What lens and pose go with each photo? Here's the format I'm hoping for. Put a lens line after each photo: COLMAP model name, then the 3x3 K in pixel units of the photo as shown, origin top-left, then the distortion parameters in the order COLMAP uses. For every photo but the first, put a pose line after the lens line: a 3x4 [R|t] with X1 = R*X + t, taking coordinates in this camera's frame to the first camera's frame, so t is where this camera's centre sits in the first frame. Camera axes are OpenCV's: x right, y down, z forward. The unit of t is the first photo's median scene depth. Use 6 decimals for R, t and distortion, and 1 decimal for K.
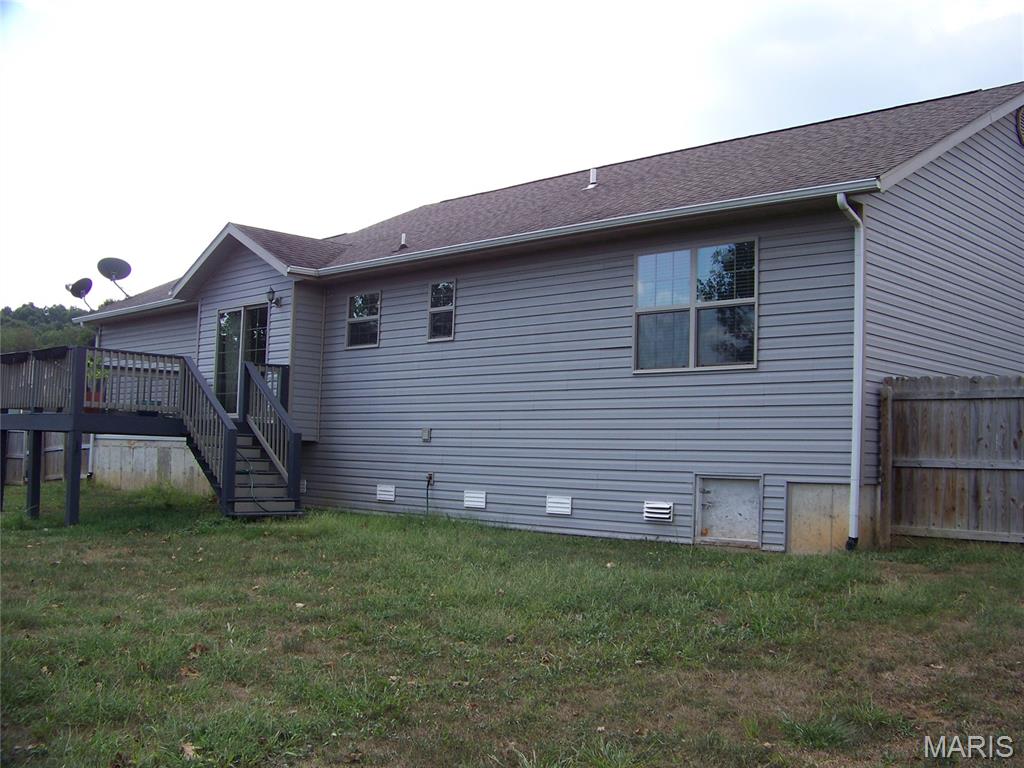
lens RADIAL K [[1072.4, 0, 557.8], [0, 1072.4, 381.6], [0, 0, 1]] dist [-0.207080, 0.270310]
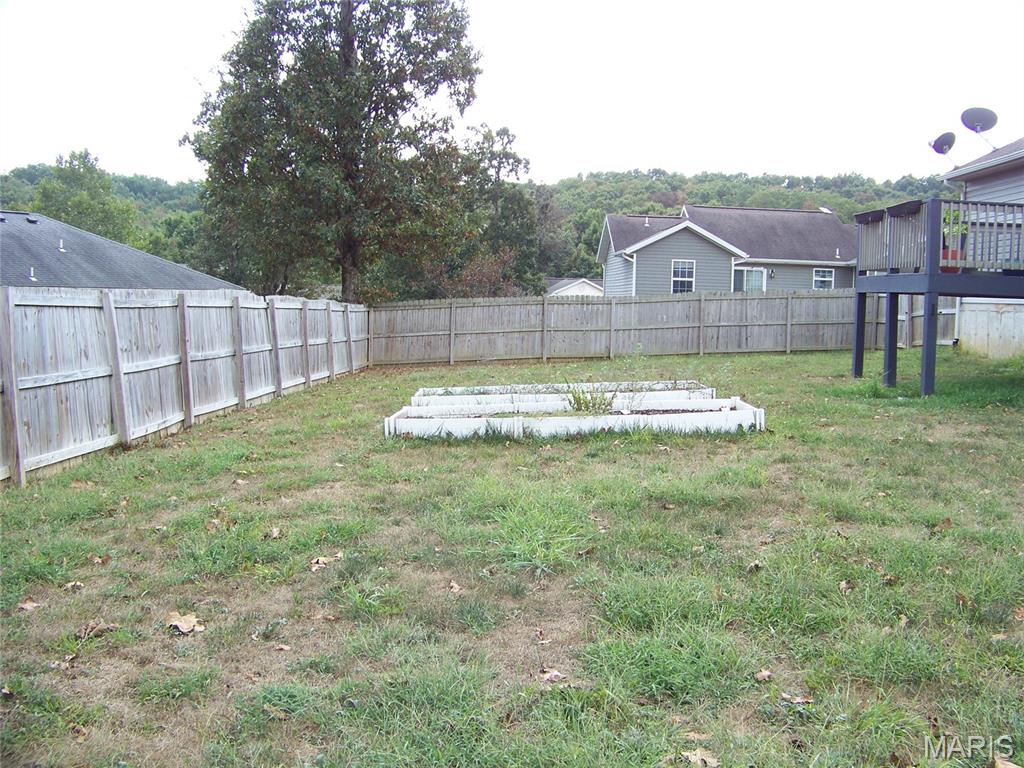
lens RADIAL K [[1072.4, 0, 557.8], [0, 1072.4, 381.6], [0, 0, 1]] dist [-0.207080, 0.270310]
pose [[0.698408, 0.045872, -0.714229, -0.031470], [0.045110, 0.993138, 0.107896, 0.010640], [0.714277, -0.107574, 0.691546, 0.116774]]
